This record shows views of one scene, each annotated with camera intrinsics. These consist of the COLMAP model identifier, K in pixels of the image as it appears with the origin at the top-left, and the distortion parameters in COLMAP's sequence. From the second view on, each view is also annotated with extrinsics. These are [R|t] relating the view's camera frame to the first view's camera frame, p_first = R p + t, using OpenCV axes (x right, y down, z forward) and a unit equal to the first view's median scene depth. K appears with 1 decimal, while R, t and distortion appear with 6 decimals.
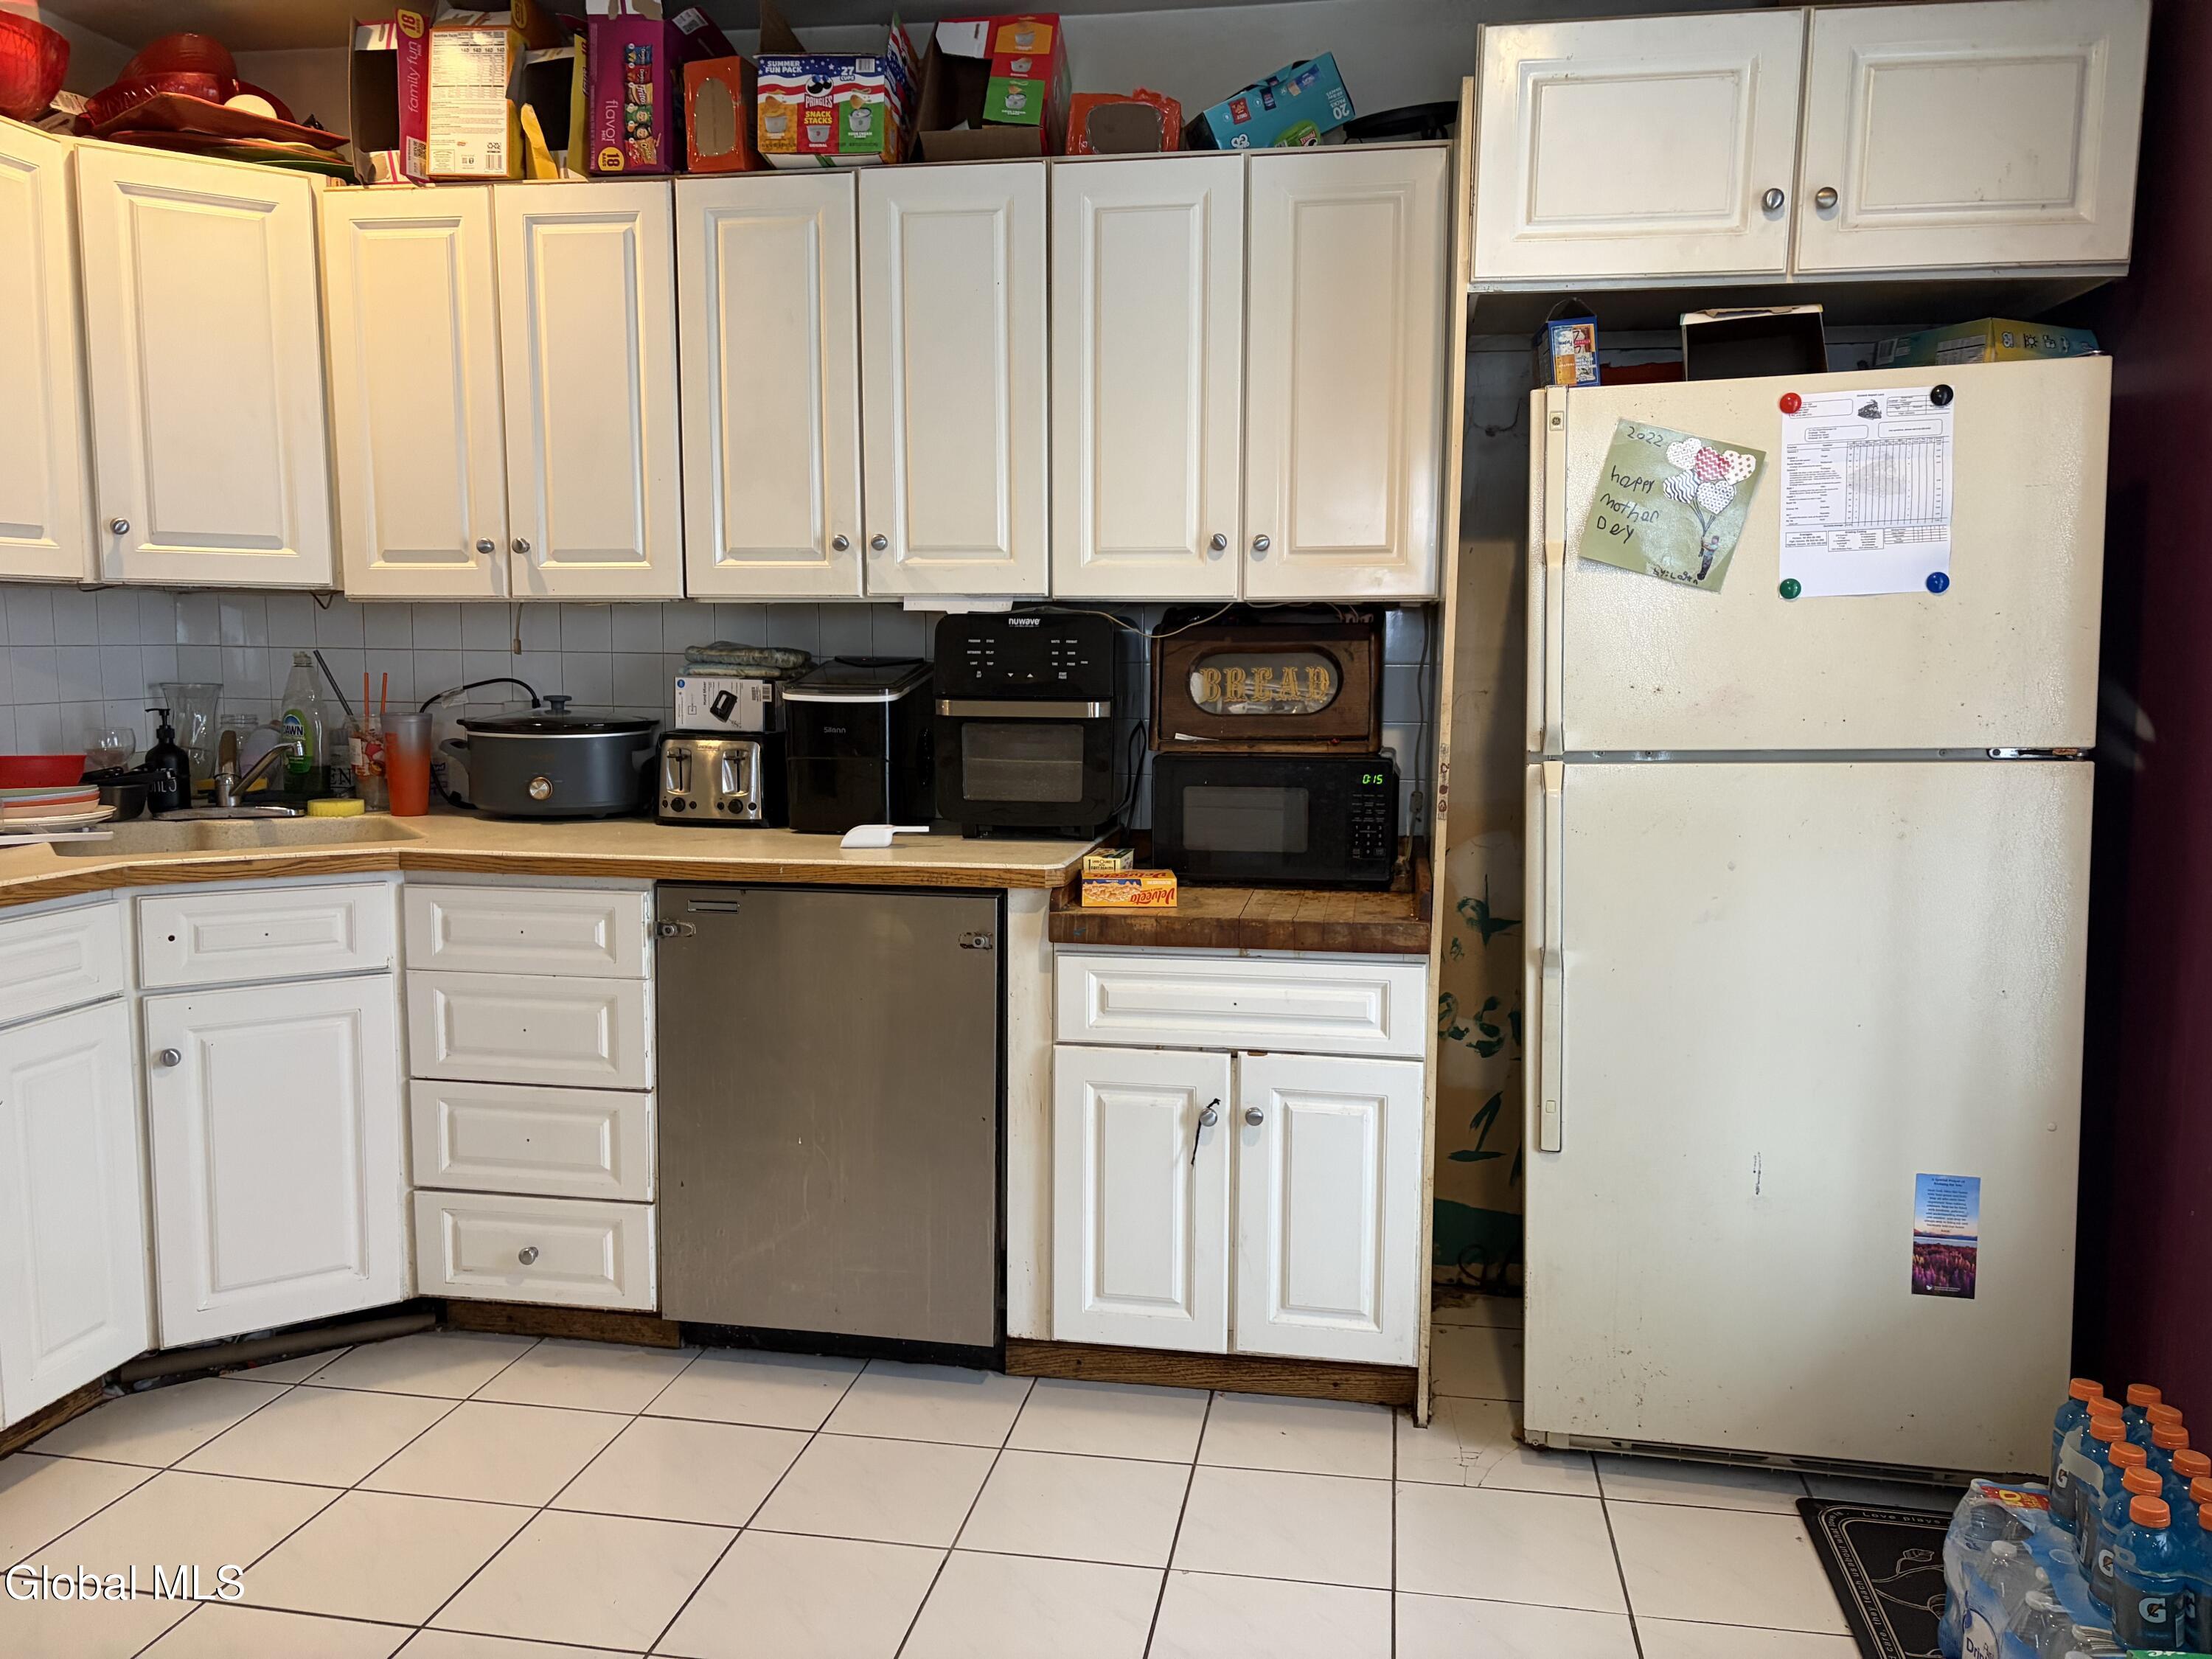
lens RADIAL K [[1654.8, 0, 1106.0], [0, 1654.8, 829.5], [0, 0, 1]] dist [0.050674, -0.052269]
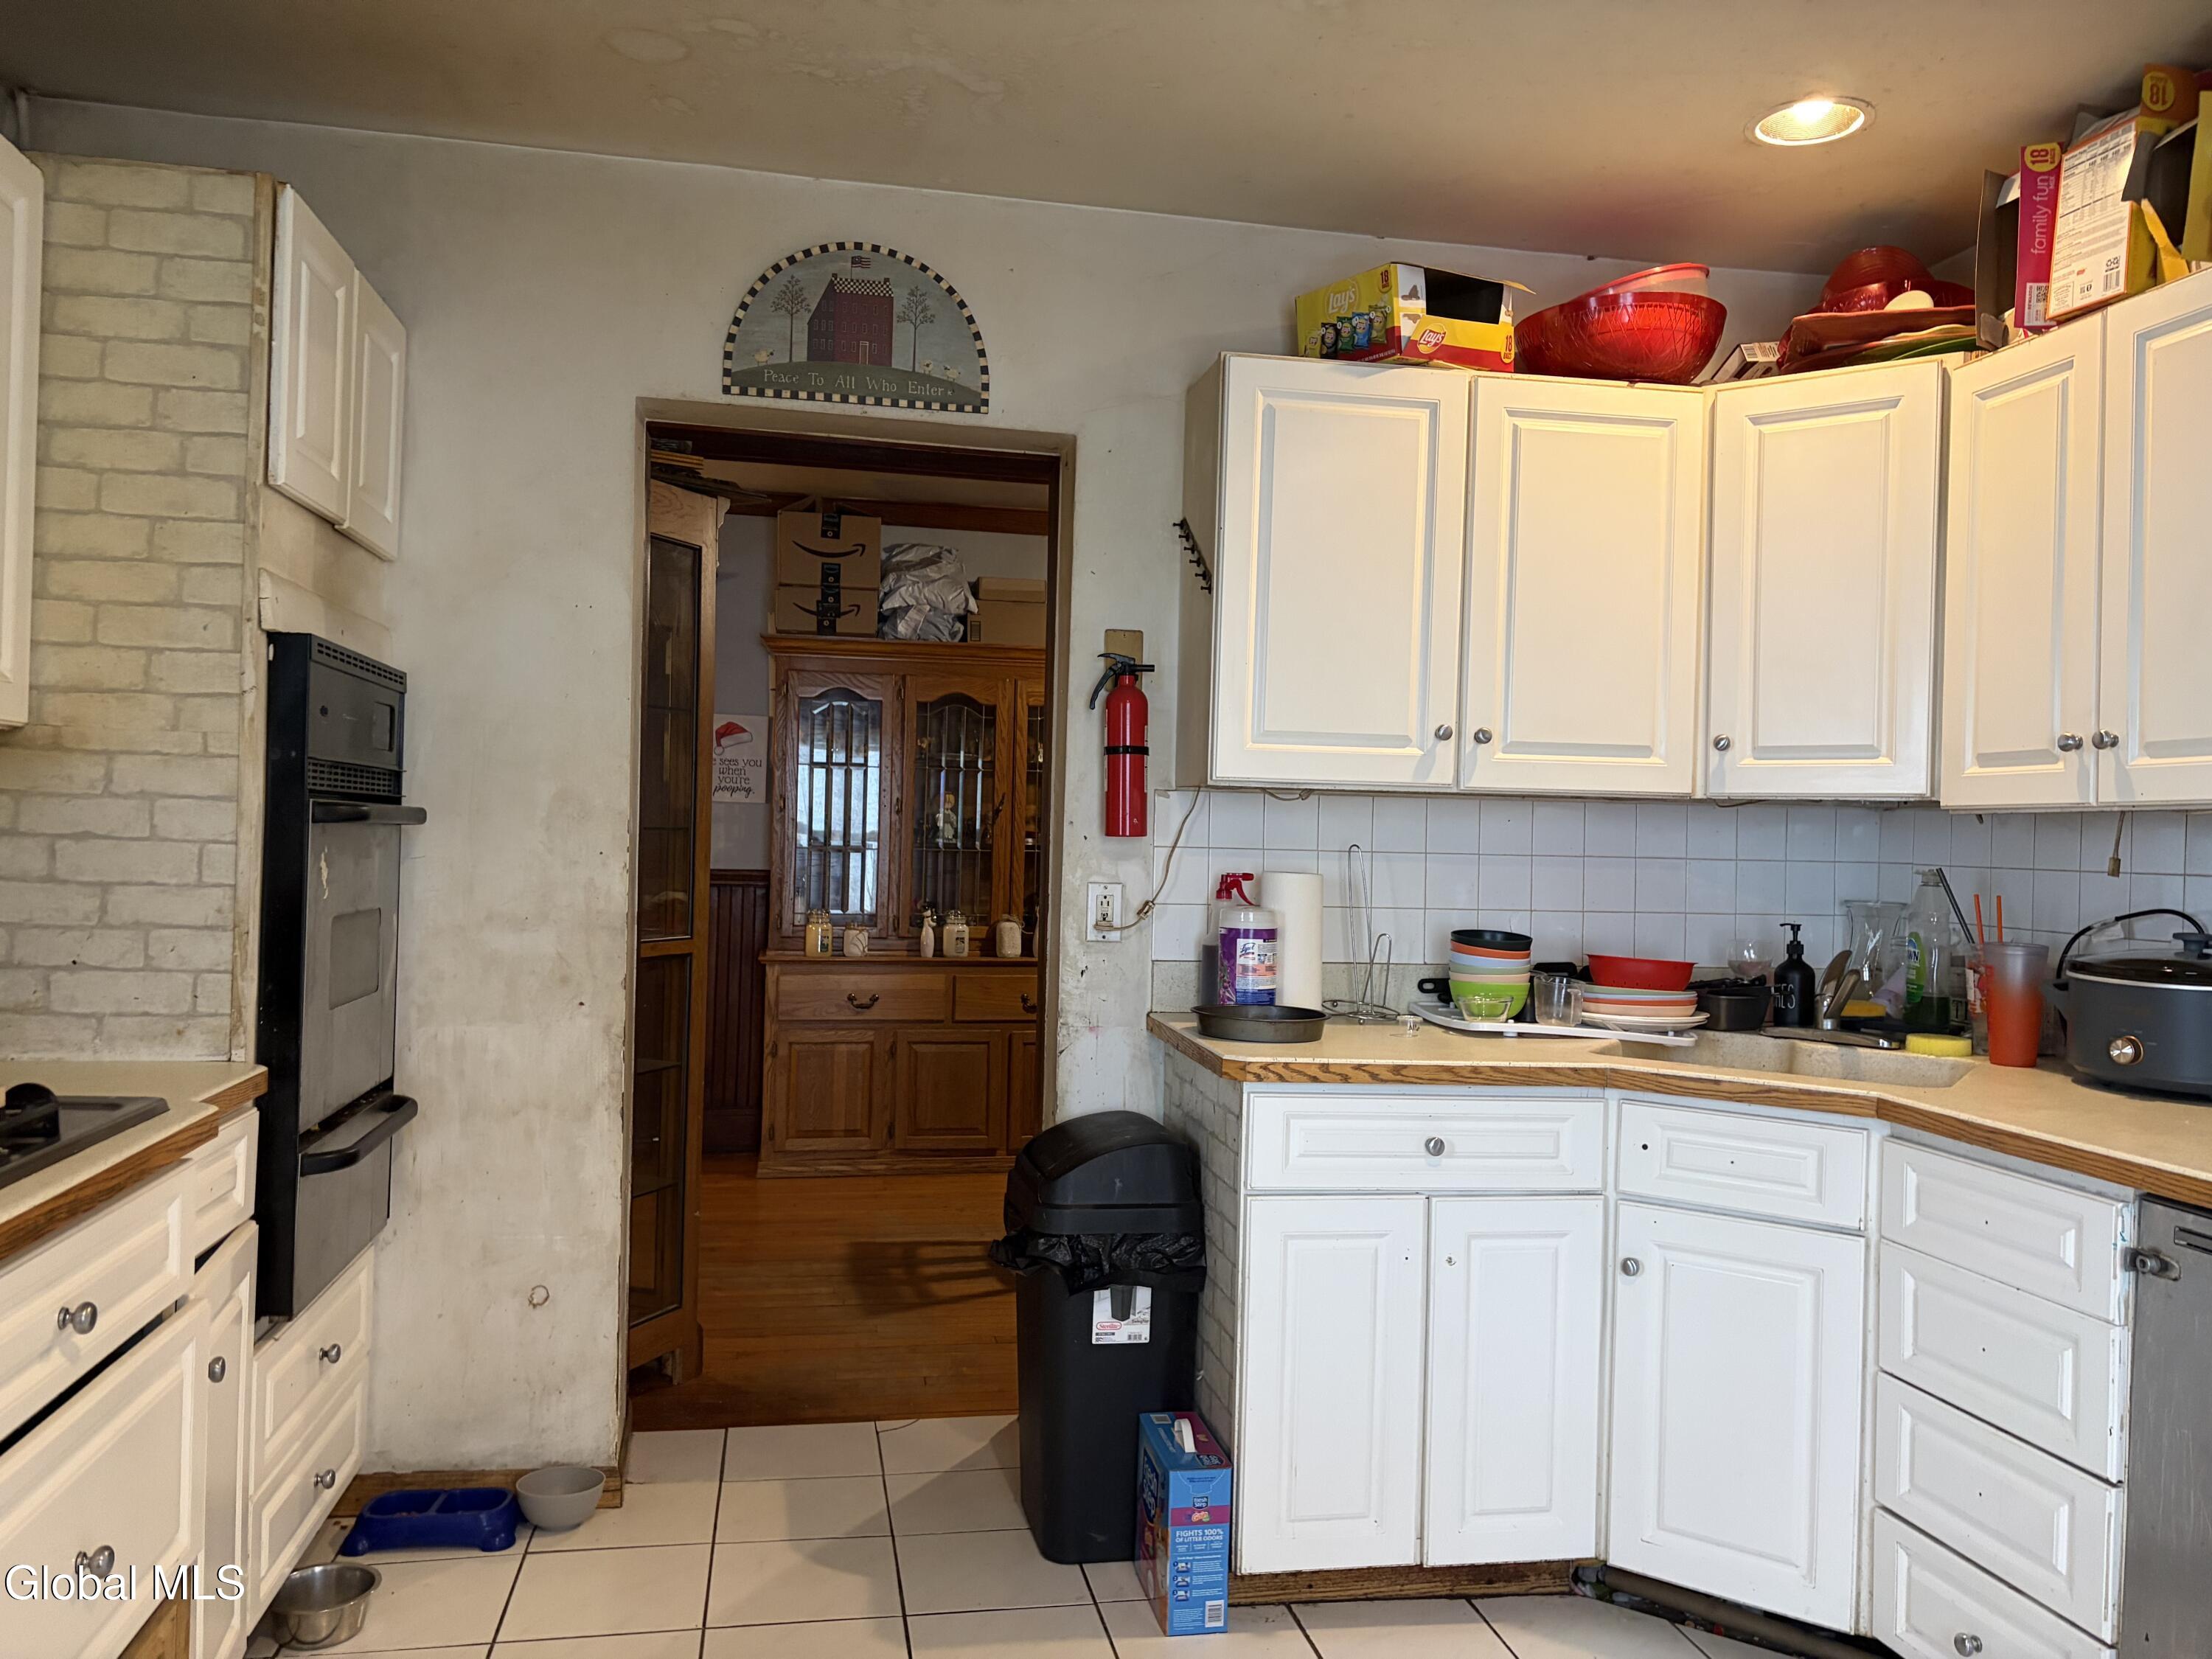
lens RADIAL K [[1654.8, 0, 1106.0], [0, 1654.8, 829.5], [0, 0, 1]] dist [0.050674, -0.052269]
pose [[0.355496, -0.002803, -0.934674, 0.226749], [-0.127596, 0.990488, -0.051501, -0.026781], [0.925928, 0.137568, 0.351757, 0.289857]]
